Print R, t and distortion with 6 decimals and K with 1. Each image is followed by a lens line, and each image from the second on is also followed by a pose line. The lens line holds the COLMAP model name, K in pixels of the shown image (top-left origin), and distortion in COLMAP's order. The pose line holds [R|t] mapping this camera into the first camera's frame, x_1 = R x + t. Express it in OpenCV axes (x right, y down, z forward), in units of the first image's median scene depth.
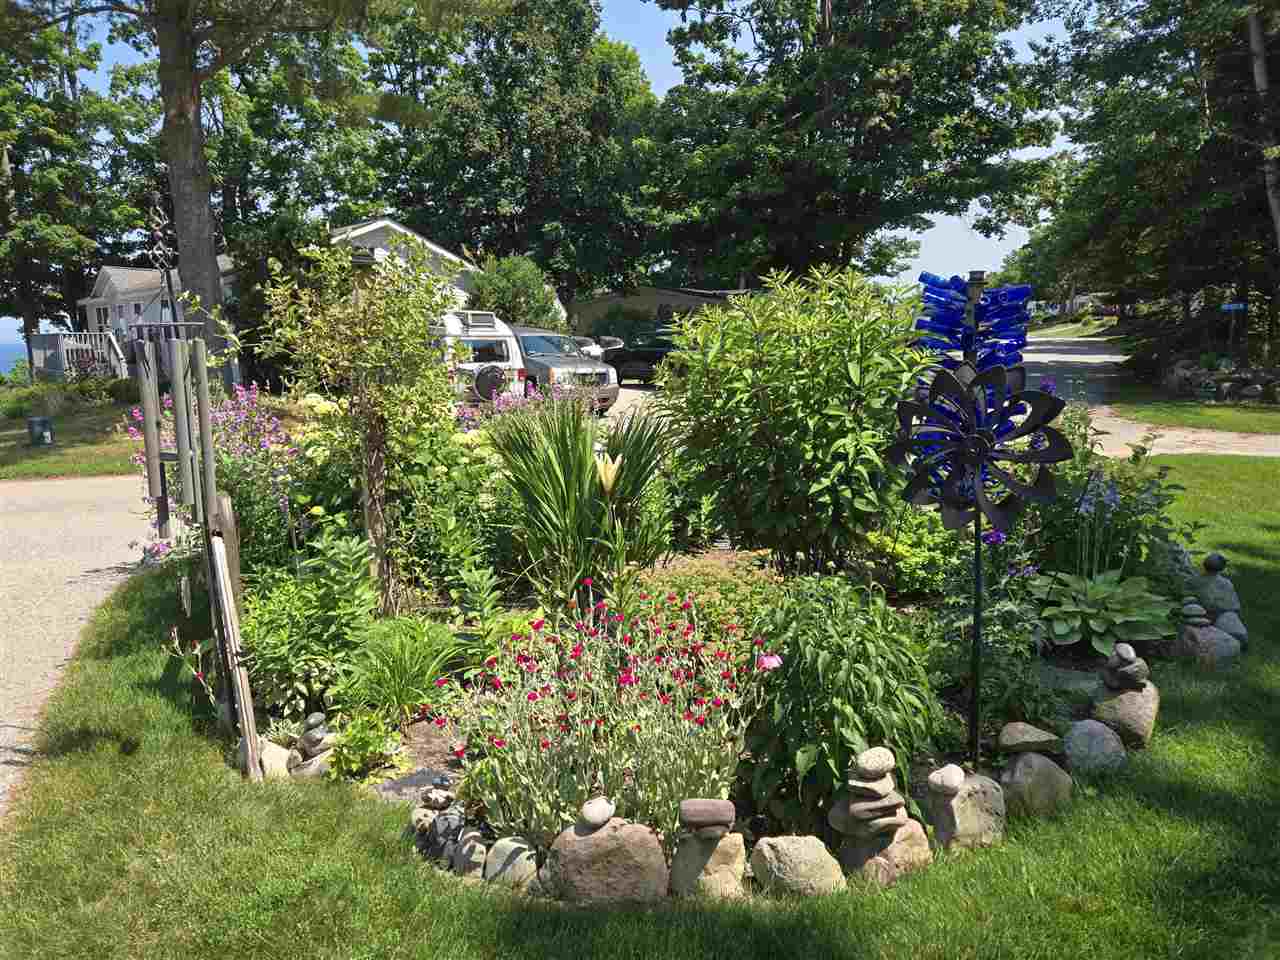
lens RADIAL K [[864.6, 0, 640.0], [0, 864.6, 481.5], [0, 0, 1]] dist [0.072581, -0.059025]
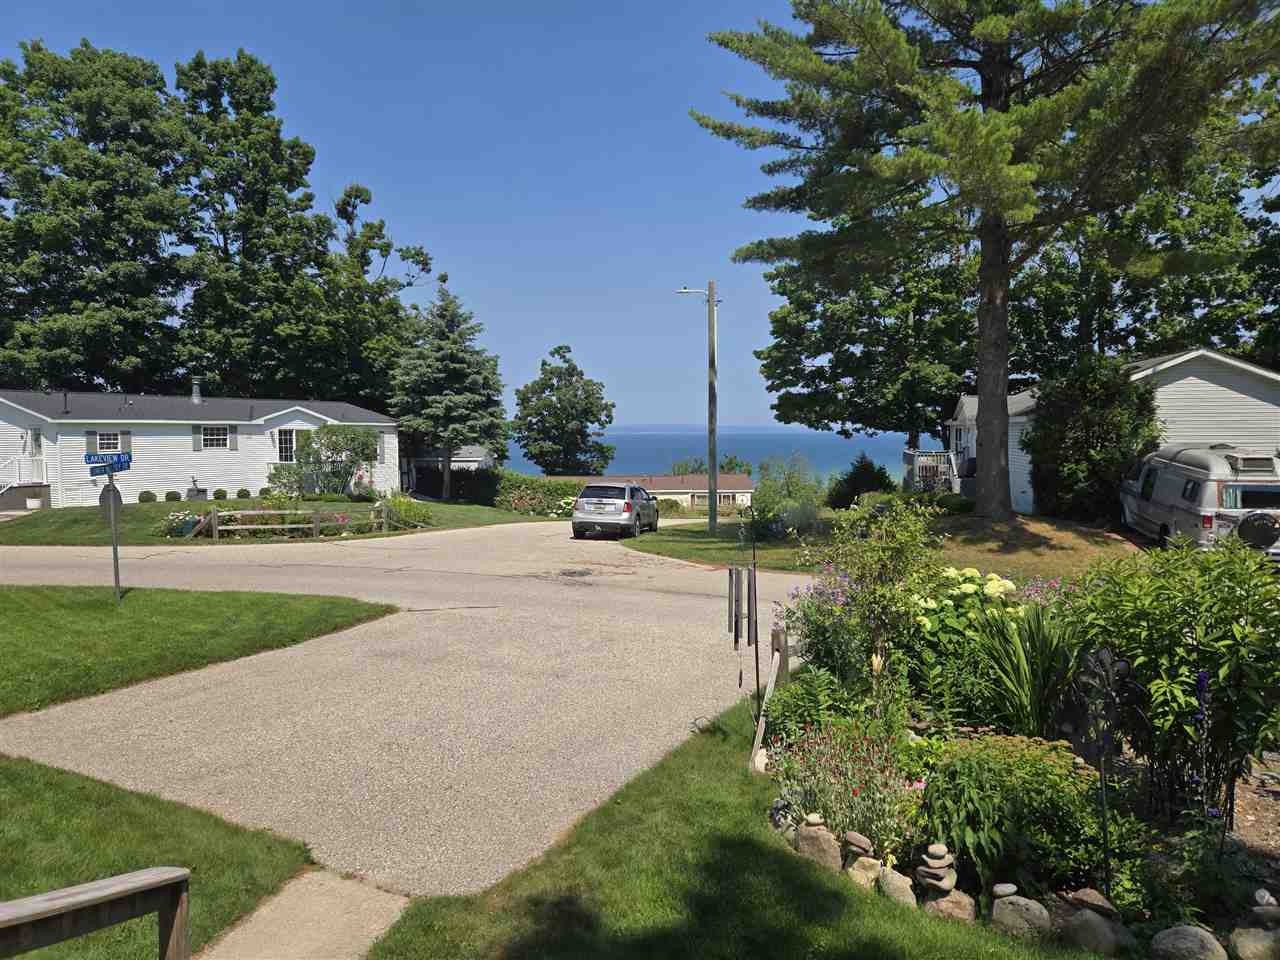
lens RADIAL K [[864.6, 0, 633.5], [0, 864.6, 461.1], [0, 0, 1]] dist [0.072581, -0.059025]
pose [[0.579116, 0.029241, -0.814721, 0.206439], [-0.125094, 0.990709, -0.053362, -0.050078], [0.805591, 0.132819, 0.577393, -0.112728]]
